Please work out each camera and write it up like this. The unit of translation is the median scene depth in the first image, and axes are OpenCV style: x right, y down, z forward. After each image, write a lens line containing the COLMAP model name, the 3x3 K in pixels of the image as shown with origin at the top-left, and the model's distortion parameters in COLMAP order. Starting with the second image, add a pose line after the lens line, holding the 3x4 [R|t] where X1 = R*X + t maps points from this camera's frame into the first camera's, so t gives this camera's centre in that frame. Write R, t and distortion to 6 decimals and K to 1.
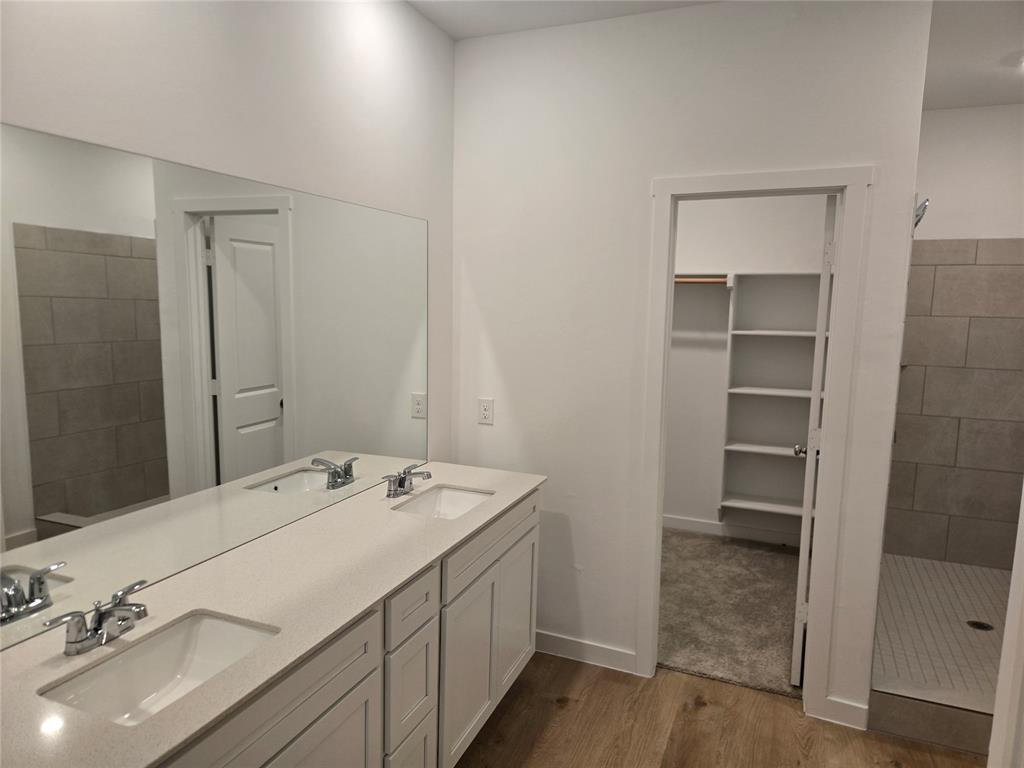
lens RADIAL K [[693.8, 0, 509.1], [0, 693.8, 378.6], [0, 0, 1]] dist [0.089478, -0.066375]
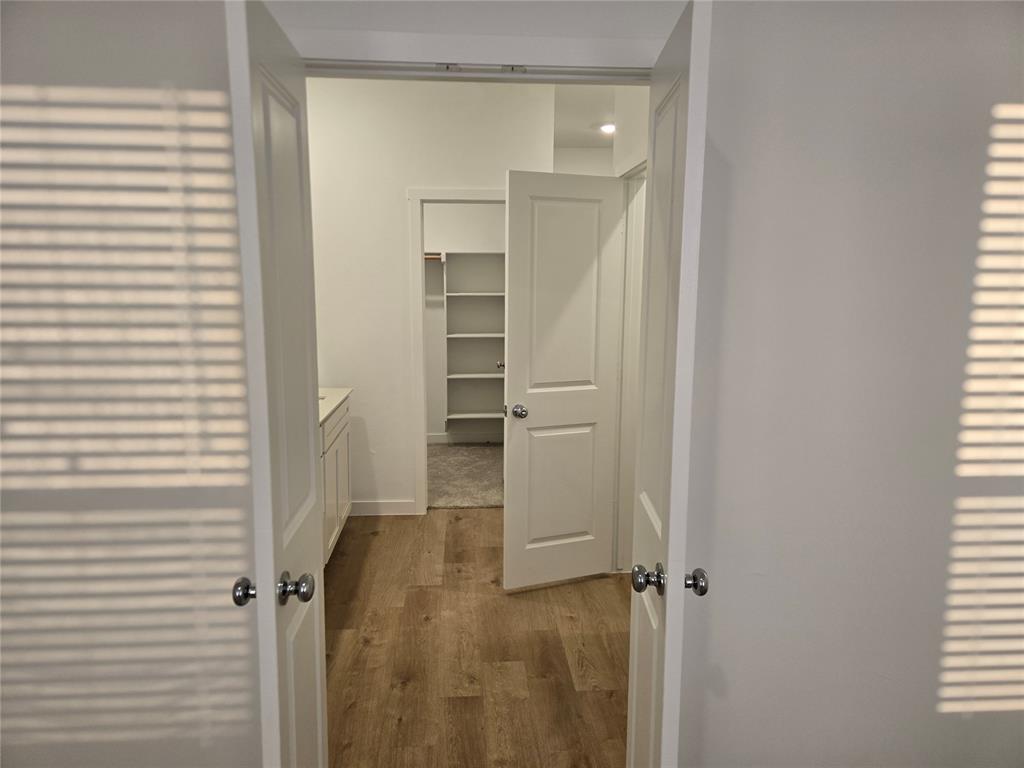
lens RADIAL K [[693.8, 0, 509.1], [0, 693.8, 378.6], [0, 0, 1]] dist [0.089478, -0.066375]
pose [[0.895769, -0.076475, 0.437892, -0.226389], [0.064626, 0.997029, 0.041924, 0.061016], [-0.439797, -0.009255, 0.898049, -0.361930]]
